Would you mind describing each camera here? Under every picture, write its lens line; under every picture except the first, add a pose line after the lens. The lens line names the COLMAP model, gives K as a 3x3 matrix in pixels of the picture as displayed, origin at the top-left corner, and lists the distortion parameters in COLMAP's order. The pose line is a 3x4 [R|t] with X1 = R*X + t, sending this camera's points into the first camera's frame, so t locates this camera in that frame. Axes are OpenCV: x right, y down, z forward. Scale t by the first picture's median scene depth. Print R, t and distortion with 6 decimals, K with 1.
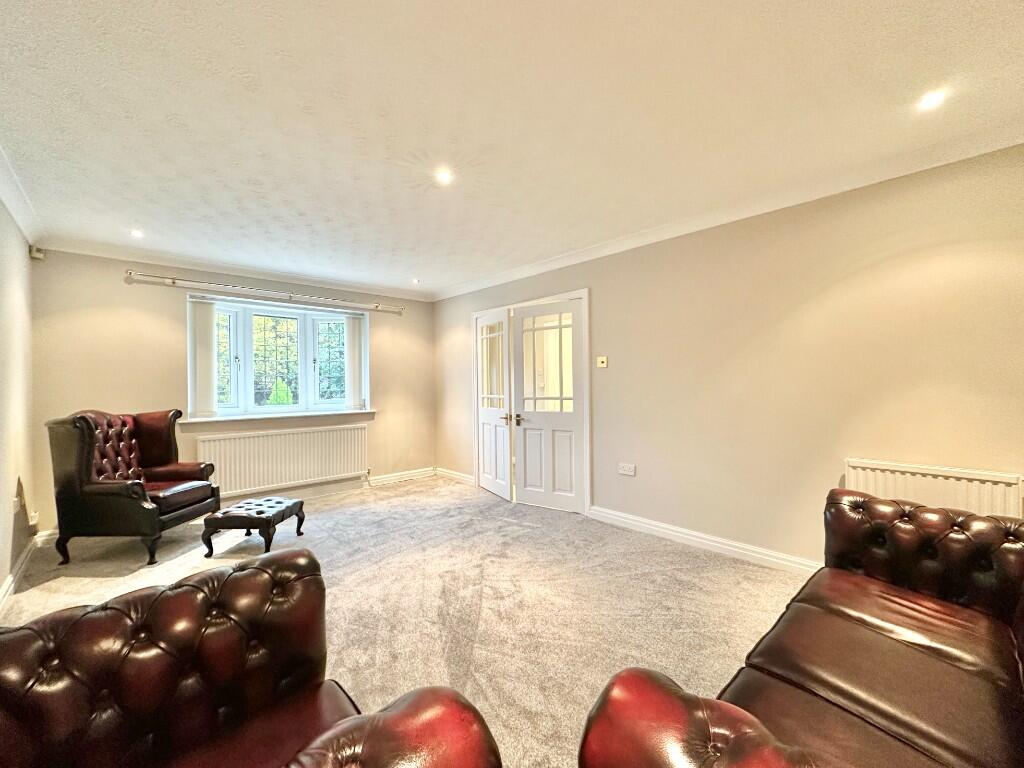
lens RADIAL K [[419.5, 0, 508.1], [0, 419.5, 383.0], [0, 0, 1]] dist [-0.002730, 0.000983]
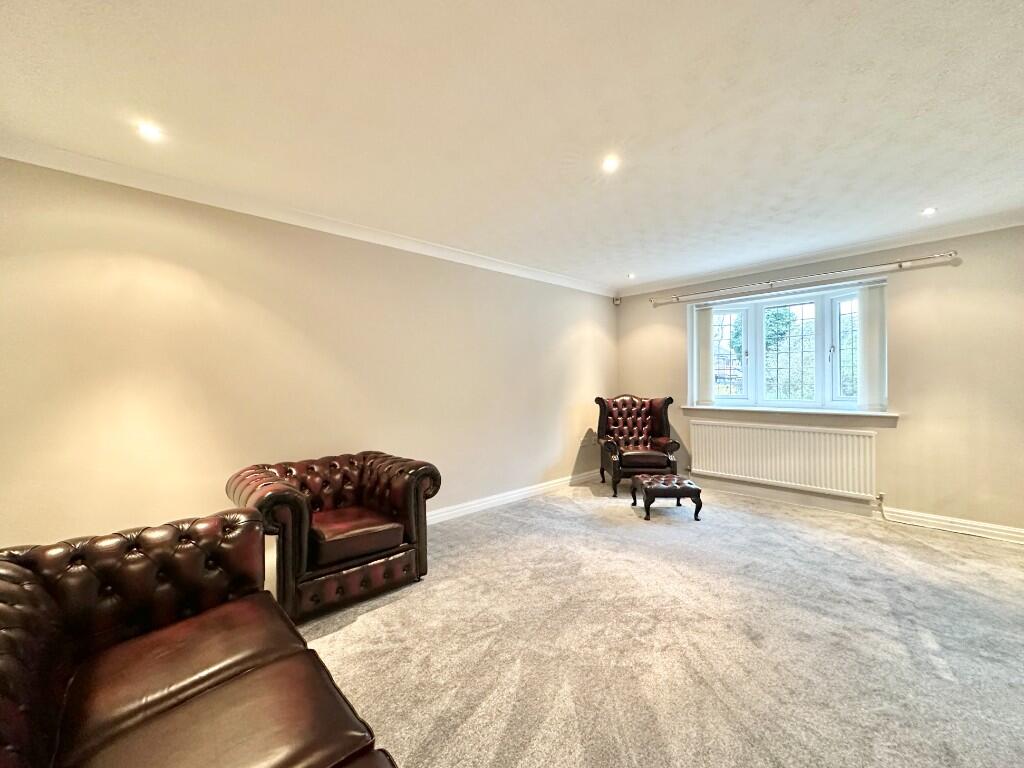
lens RADIAL K [[419.5, 0, 508.2], [0, 419.5, 382.3], [0, 0, 1]] dist [-0.002730, 0.000983]
pose [[0.001491, 0.010782, -0.999941, 0.511820], [0.010865, 0.999883, 0.010797, -0.003617], [0.999940, -0.010881, 0.001374, 0.477356]]
